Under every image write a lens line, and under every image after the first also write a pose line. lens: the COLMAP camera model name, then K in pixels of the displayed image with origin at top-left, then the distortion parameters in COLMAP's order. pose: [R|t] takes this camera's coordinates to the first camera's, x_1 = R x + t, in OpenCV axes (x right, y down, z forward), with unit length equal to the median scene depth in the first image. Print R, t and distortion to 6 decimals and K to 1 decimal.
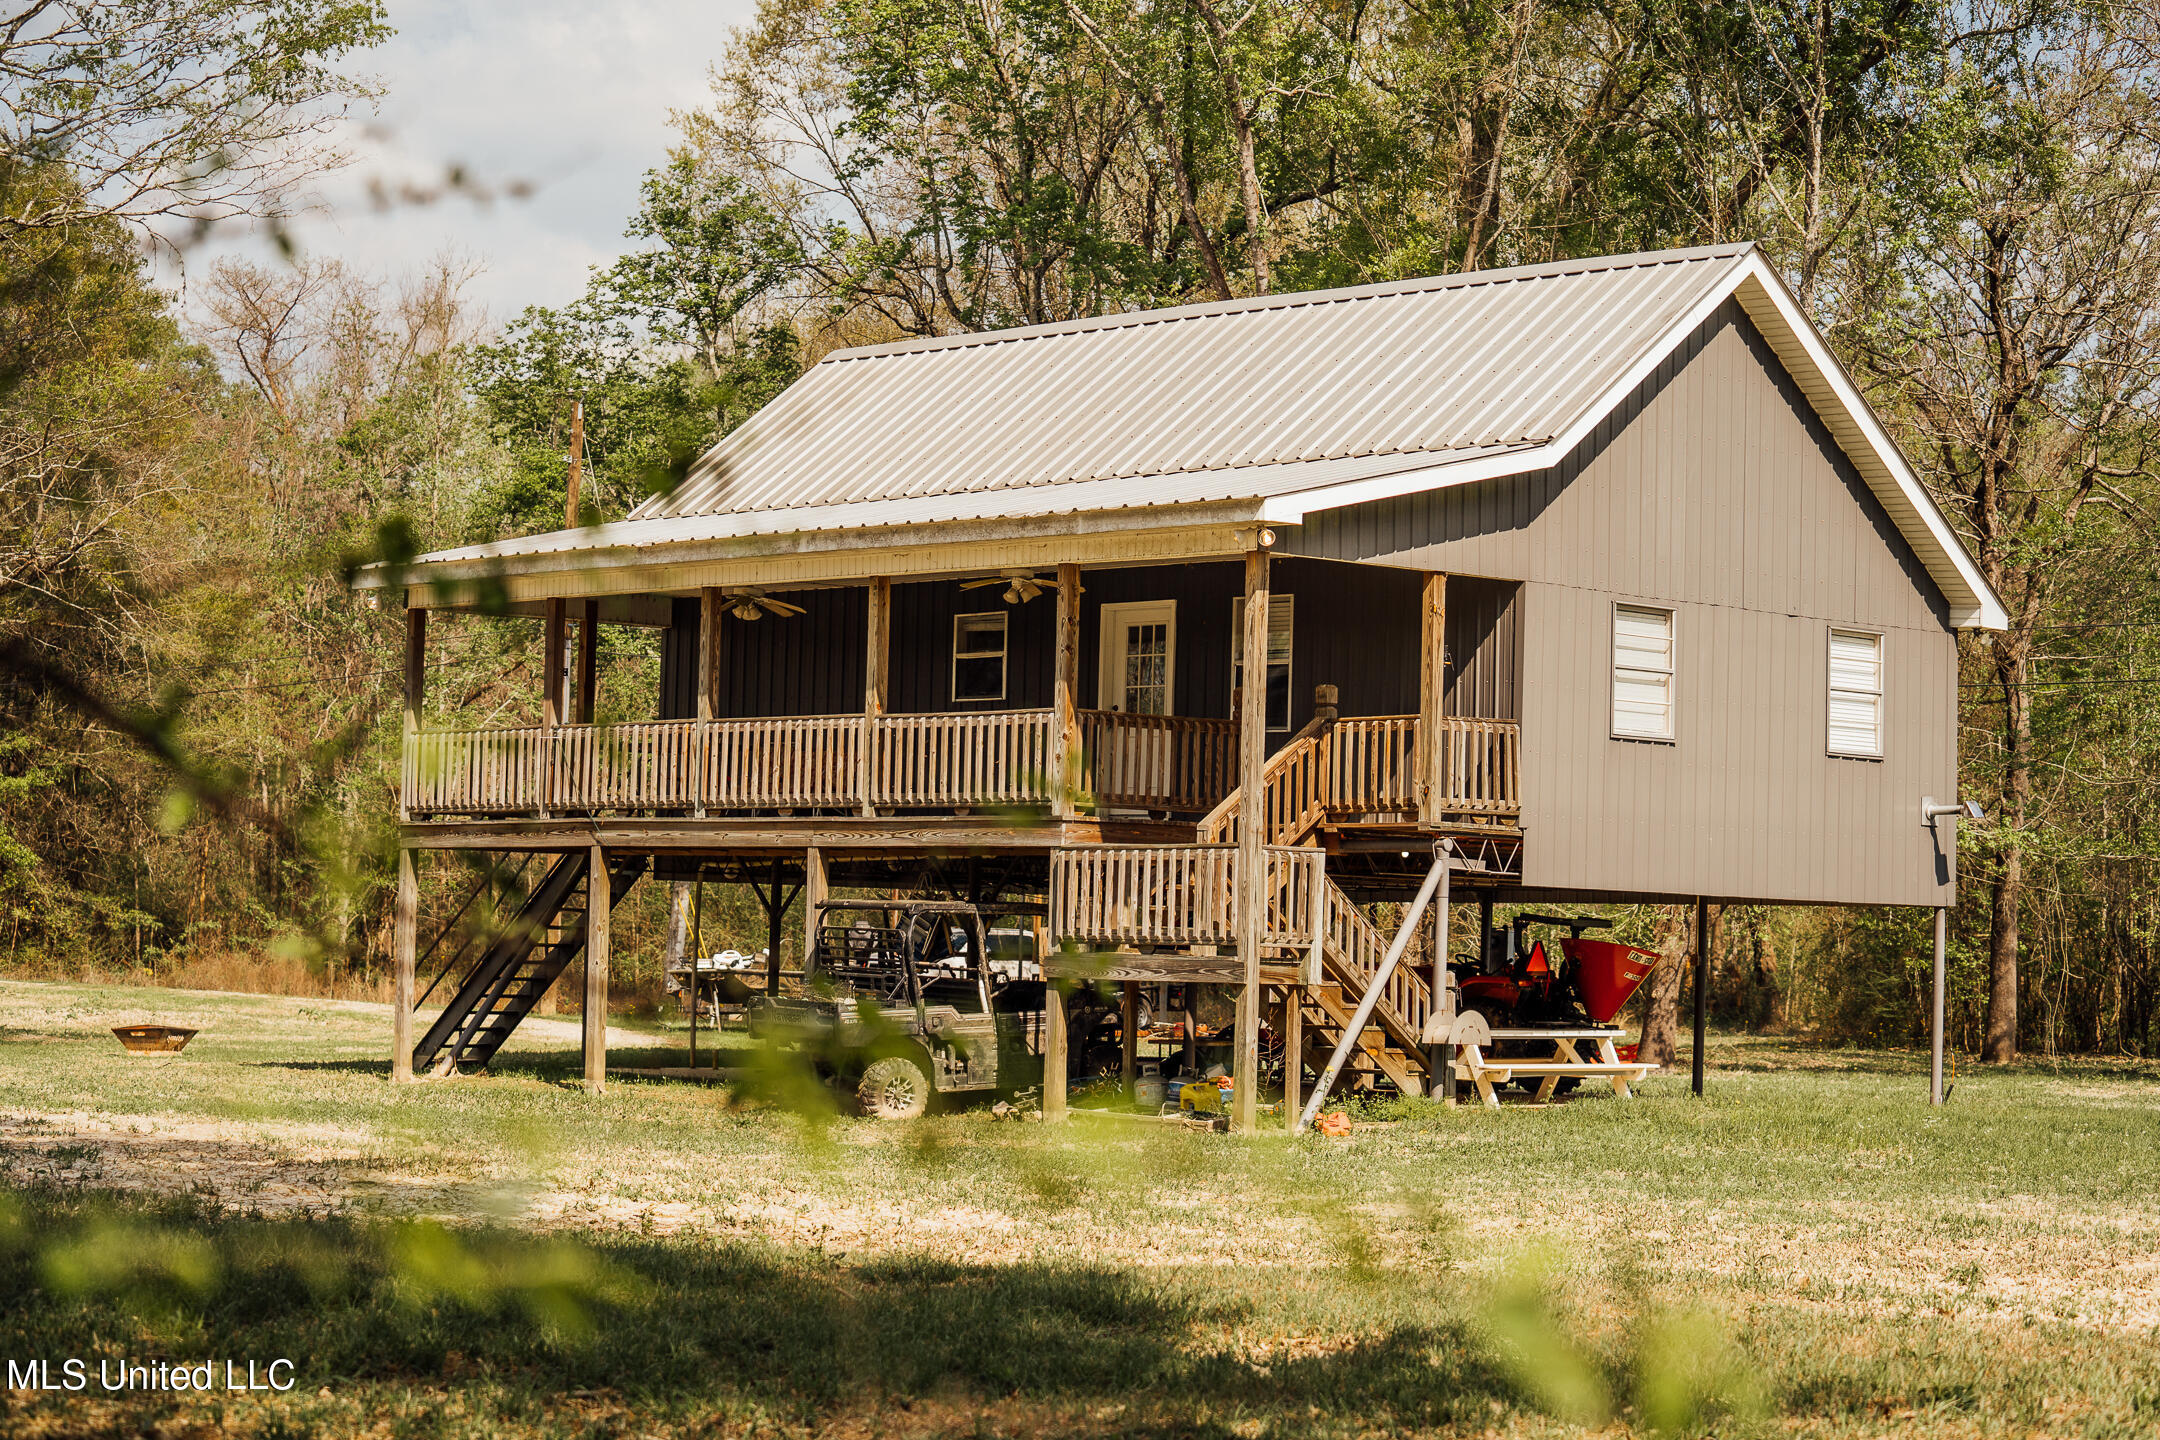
lens RADIAL K [[4377.0, 0, 1078.6], [0, 4377.0, 721.7], [0, 0, 1]] dist [-0.002246, 0.000000]
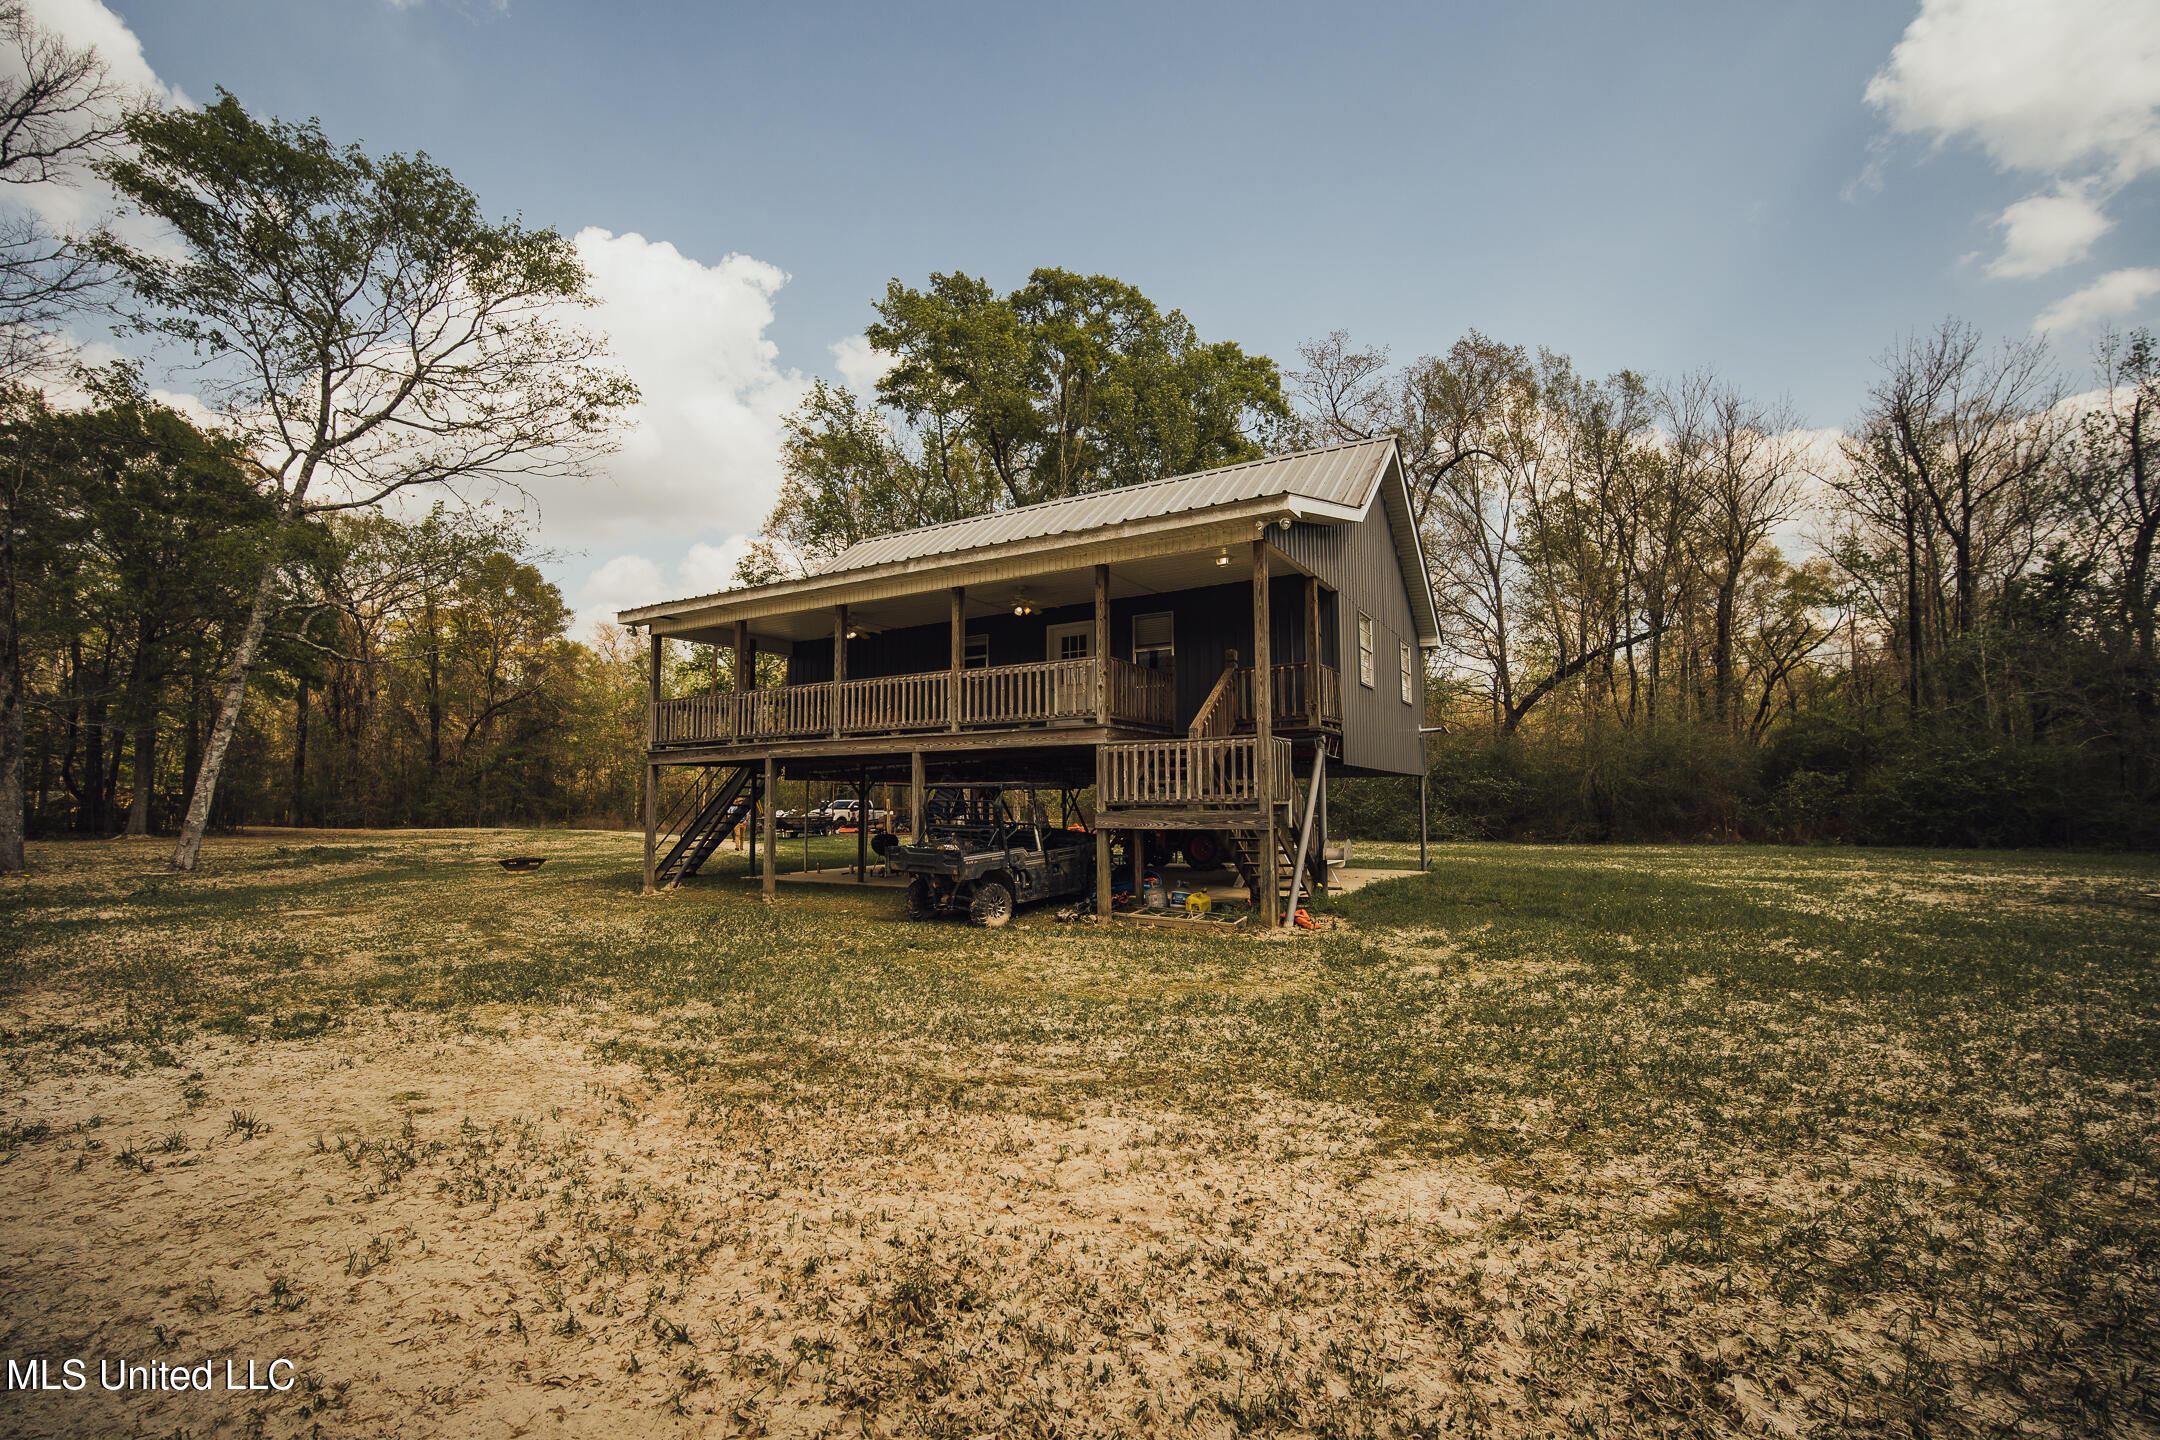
lens RADIAL K [[933.8, 0, 1088.2], [0, 933.8, 717.2], [0, 0, 1]] dist [0.001718, 0.000737]
pose [[0.961151, -0.012564, 0.275736, -0.095204], [0.021568, 0.999328, -0.029646, 0.027230], [-0.275178, 0.034441, 0.960776, 0.641437]]
